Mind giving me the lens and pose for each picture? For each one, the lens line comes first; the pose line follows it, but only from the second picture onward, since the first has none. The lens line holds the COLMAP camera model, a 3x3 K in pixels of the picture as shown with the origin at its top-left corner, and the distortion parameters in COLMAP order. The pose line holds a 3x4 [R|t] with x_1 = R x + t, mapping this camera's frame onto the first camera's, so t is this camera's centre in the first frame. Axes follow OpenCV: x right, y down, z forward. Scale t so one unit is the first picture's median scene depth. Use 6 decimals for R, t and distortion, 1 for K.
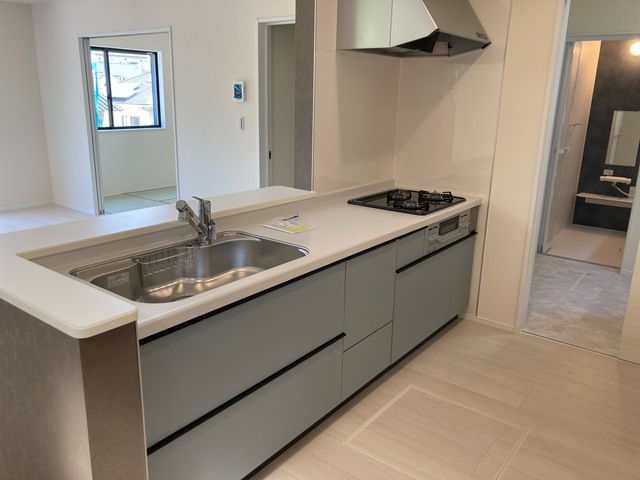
lens RADIAL K [[521.8, 0, 320.0], [0, 521.8, 240.0], [0, 0, 1]] dist [0.009857, -0.001340]
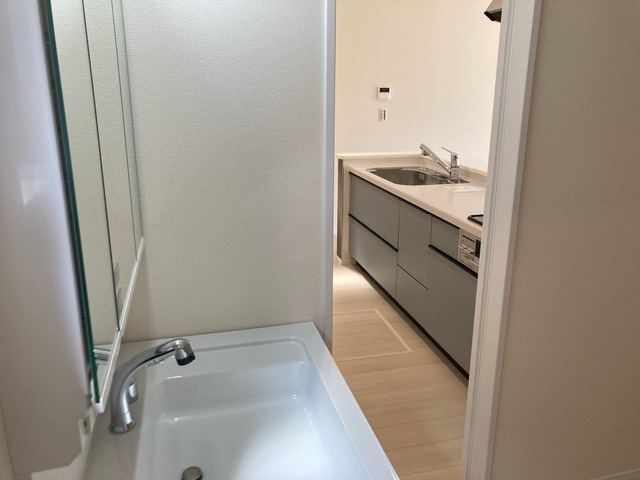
lens RADIAL K [[521.8, 0, 320.0], [0, 521.8, 240.0], [0, 0, 1]] dist [0.009857, -0.001340]
pose [[-0.625911, 0.195768, -0.754924, 0.735762], [-0.221528, 0.883482, 0.412776, -0.232131], [0.747771, 0.425598, -0.509613, 0.897905]]
